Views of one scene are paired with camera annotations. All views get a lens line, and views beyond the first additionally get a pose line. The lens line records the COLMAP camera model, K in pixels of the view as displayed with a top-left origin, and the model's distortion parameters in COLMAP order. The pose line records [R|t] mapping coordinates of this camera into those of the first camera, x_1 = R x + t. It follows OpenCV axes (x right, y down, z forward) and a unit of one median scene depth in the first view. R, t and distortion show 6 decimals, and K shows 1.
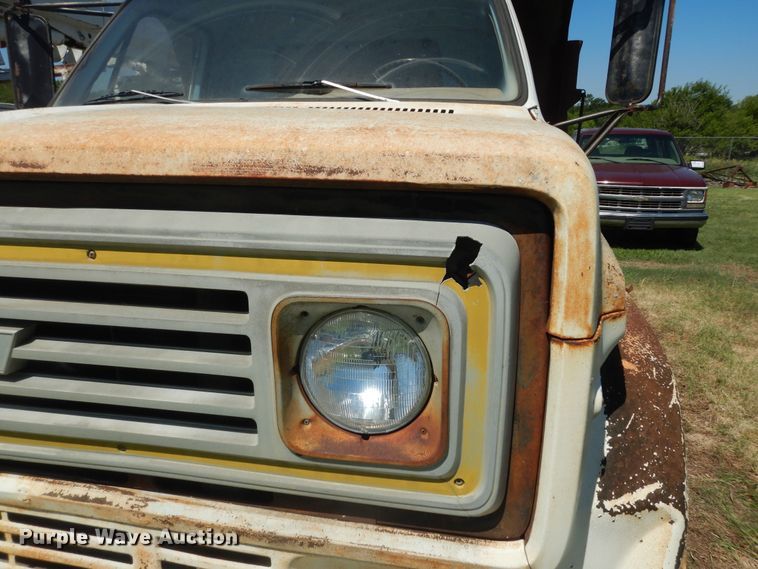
lens RADIAL K [[520.1, 0, 376.7], [0, 520.1, 288.1], [0, 0, 1]] dist [0.006285, -0.000581]
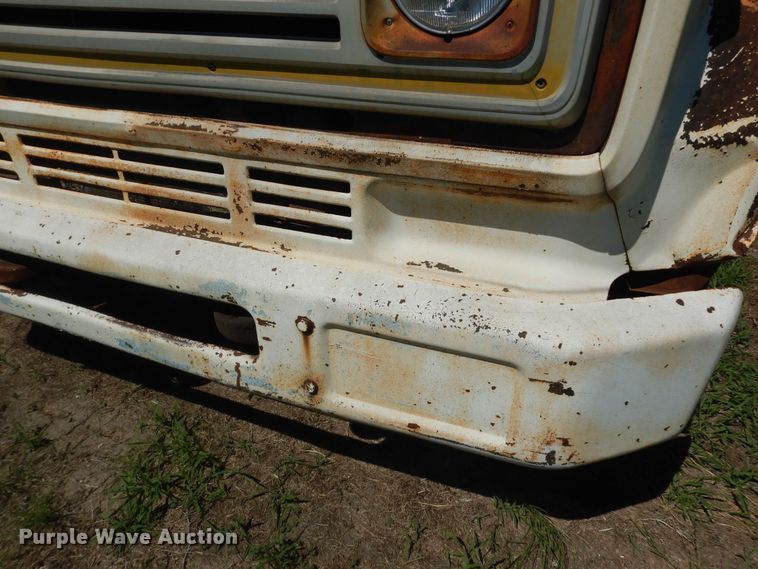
lens RADIAL K [[520.1, 0, 382.7], [0, 520.1, 278.3], [0, 0, 1]] dist [0.006285, -0.000581]
pose [[0.990742, 0.073806, -0.113944, 0.000757], [-0.038438, 0.957467, 0.285972, 0.413631], [0.130204, -0.278944, 0.951439, -0.072088]]
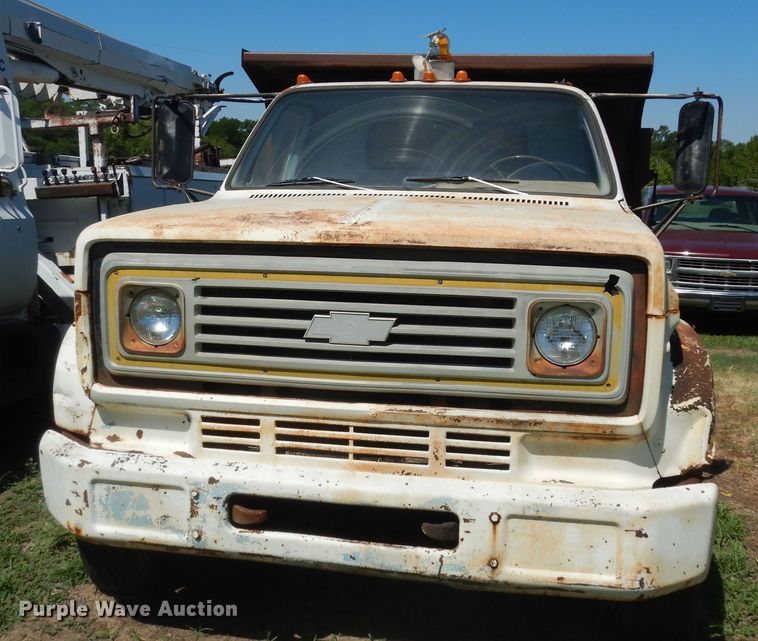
lens RADIAL K [[854.9, 0, 382.8], [0, 854.9, 315.8], [0, 0, 1]] dist [0.015052, 0.000000]
pose [[0.997983, 0.013545, 0.062025, -0.938548], [-0.006015, 0.992753, -0.120018, 0.473349], [-0.063202, 0.119403, 0.990832, -2.357304]]
